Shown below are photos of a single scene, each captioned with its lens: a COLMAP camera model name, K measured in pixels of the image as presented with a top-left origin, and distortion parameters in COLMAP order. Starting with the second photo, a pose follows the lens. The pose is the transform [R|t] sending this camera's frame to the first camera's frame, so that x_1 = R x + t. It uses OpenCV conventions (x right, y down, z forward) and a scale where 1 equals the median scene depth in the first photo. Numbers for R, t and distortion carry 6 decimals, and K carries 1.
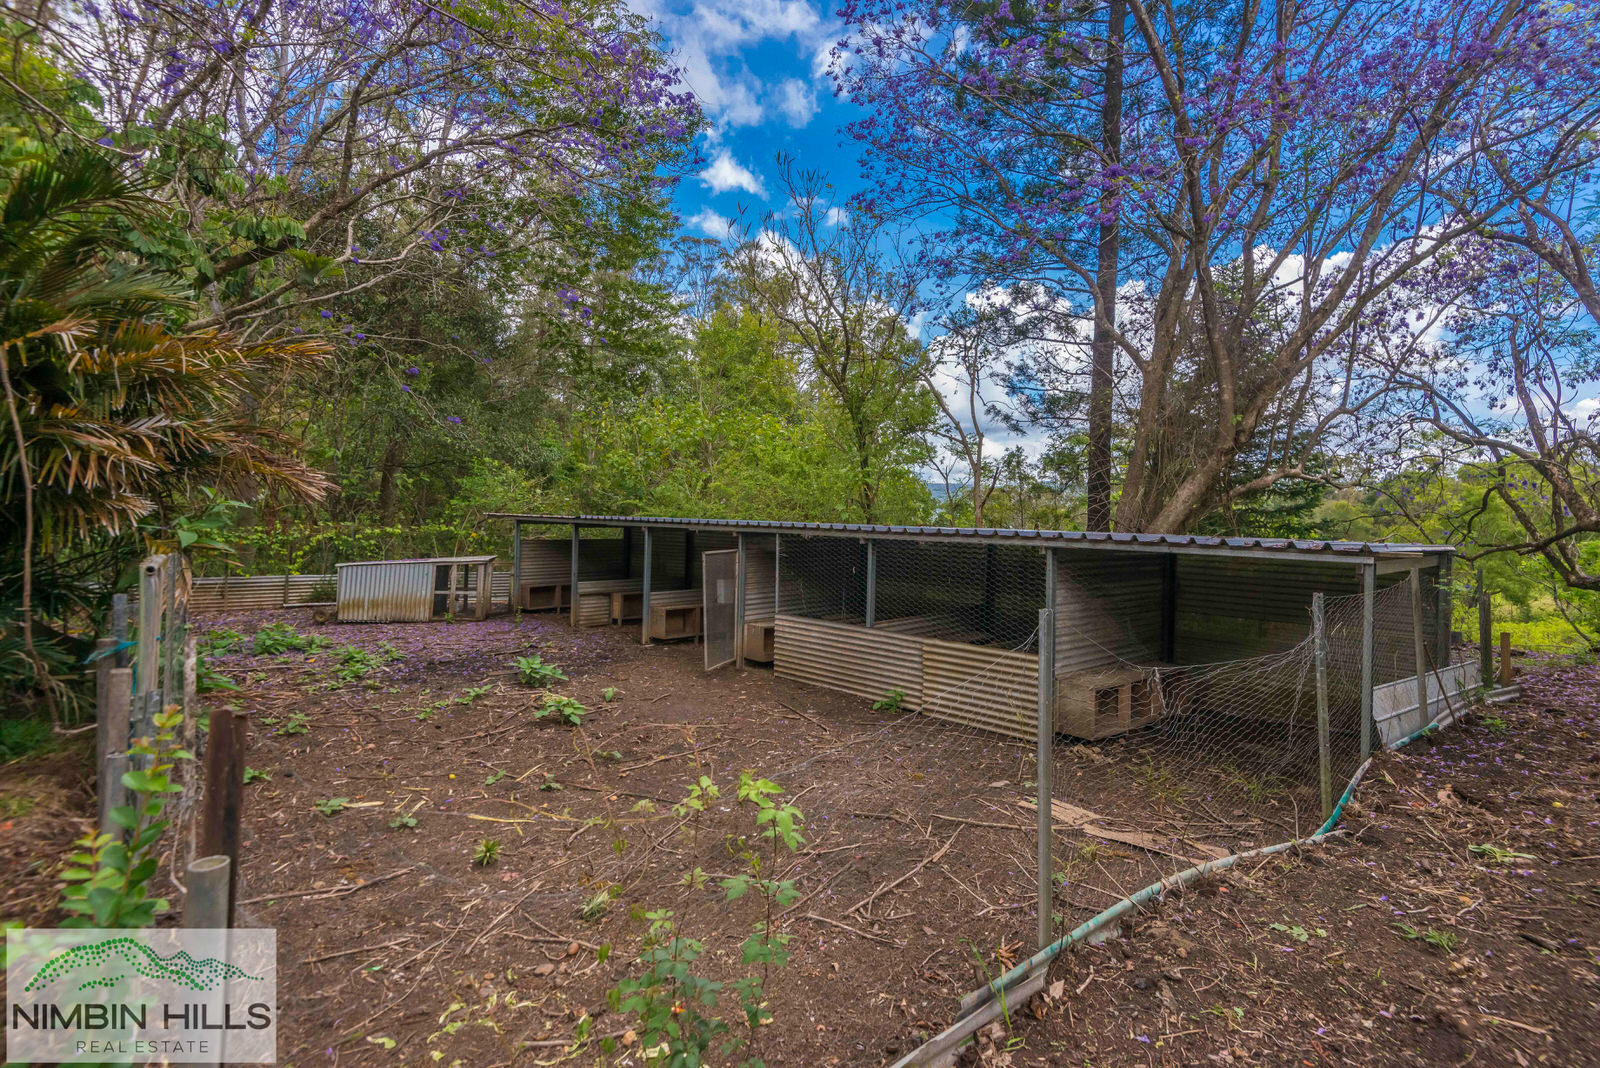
lens RADIAL K [[740.2, 0, 800.0], [0, 740.2, 534.0], [0, 0, 1]] dist [-0.002754, -0.000507]
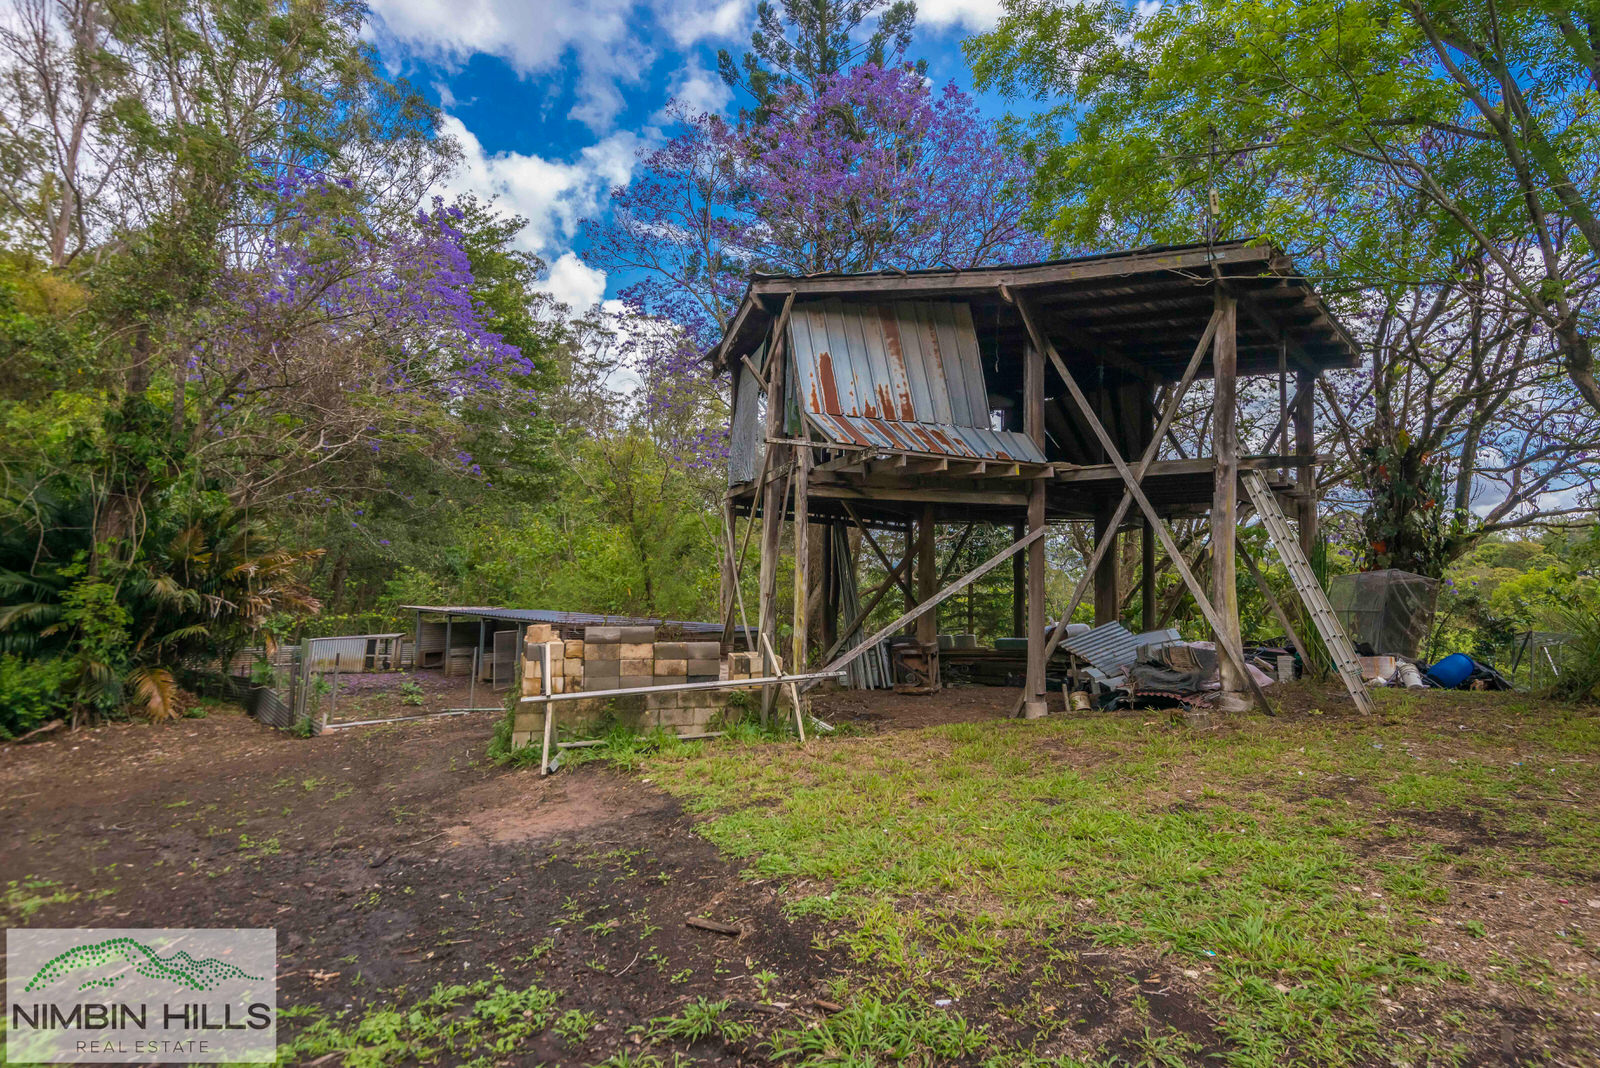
lens RADIAL K [[895.5, 0, 800.0], [0, 895.5, 534.0], [0, 0, 1]] dist [0.001016, -0.000540]
pose [[0.999601, -0.009678, -0.026527, 0.537460], [0.007696, 0.997242, -0.073825, -0.037922], [0.027169, 0.073591, 0.996918, -1.001250]]
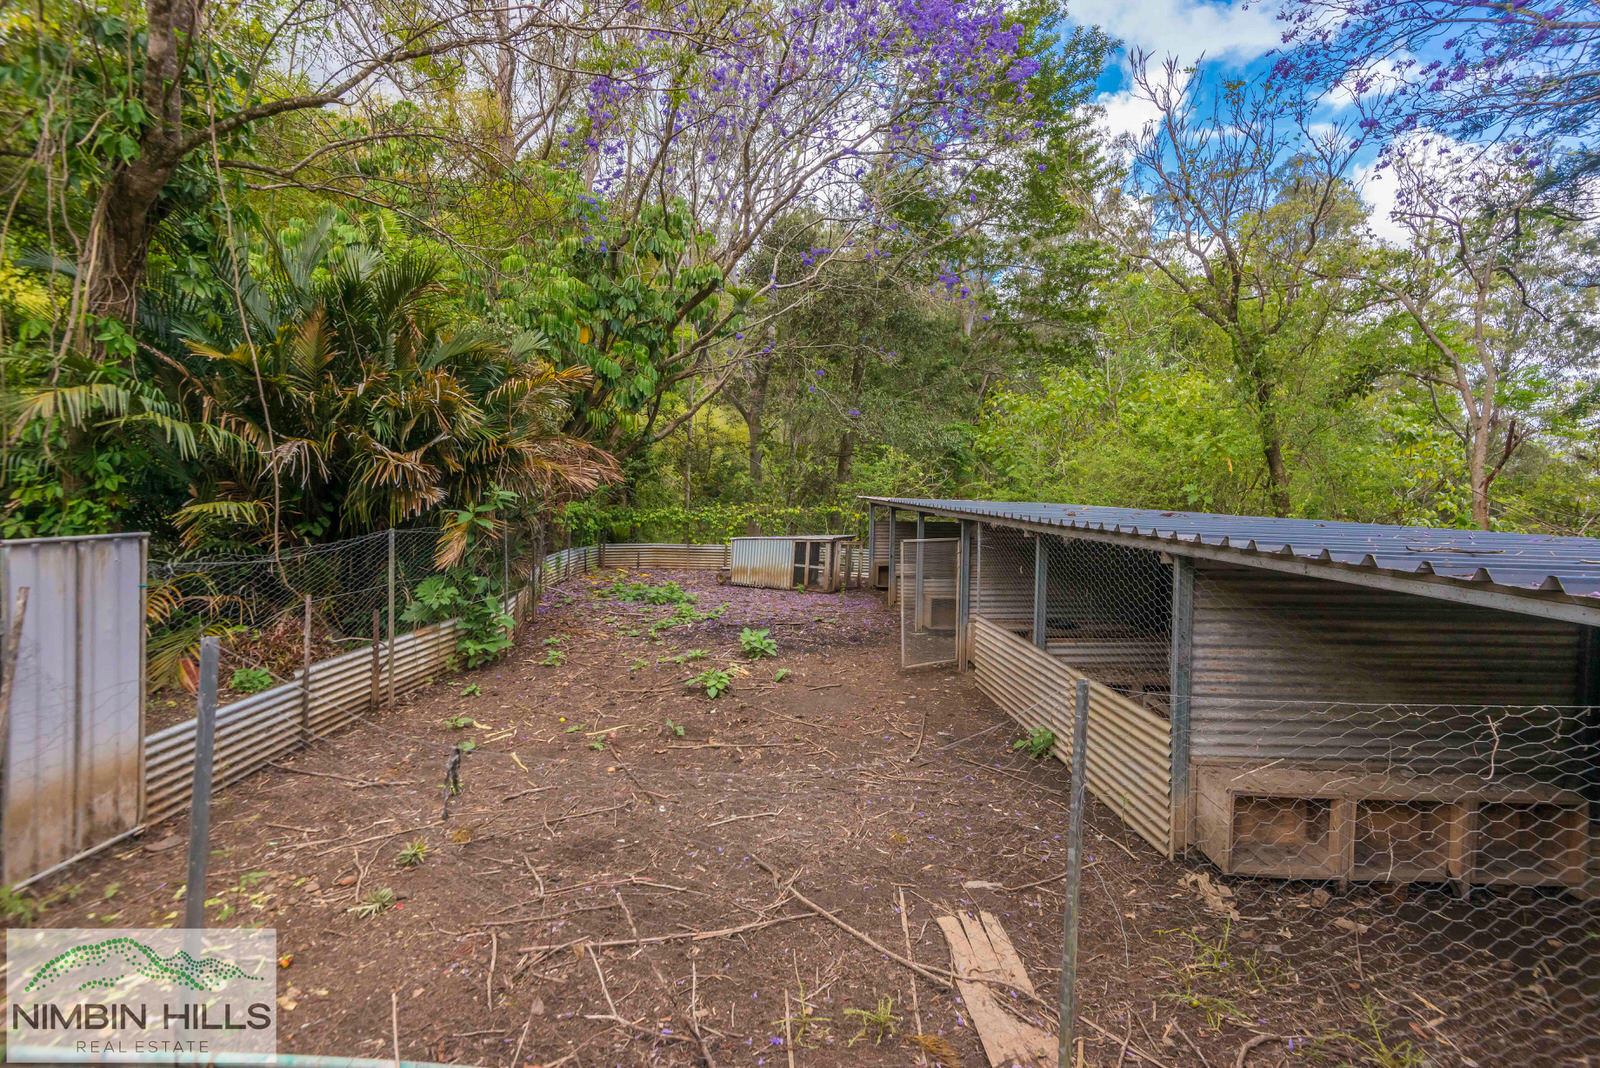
lens RADIAL K [[722.7, 0, 800.0], [0, 722.7, 534.0], [0, 0, 1]] dist [0.004910, 0.000027]
pose [[0.758409, 0.032664, -0.650960, 0.249073], [-0.013669, 0.999321, 0.034219, -0.008370], [0.651636, -0.017054, 0.758340, 0.158346]]
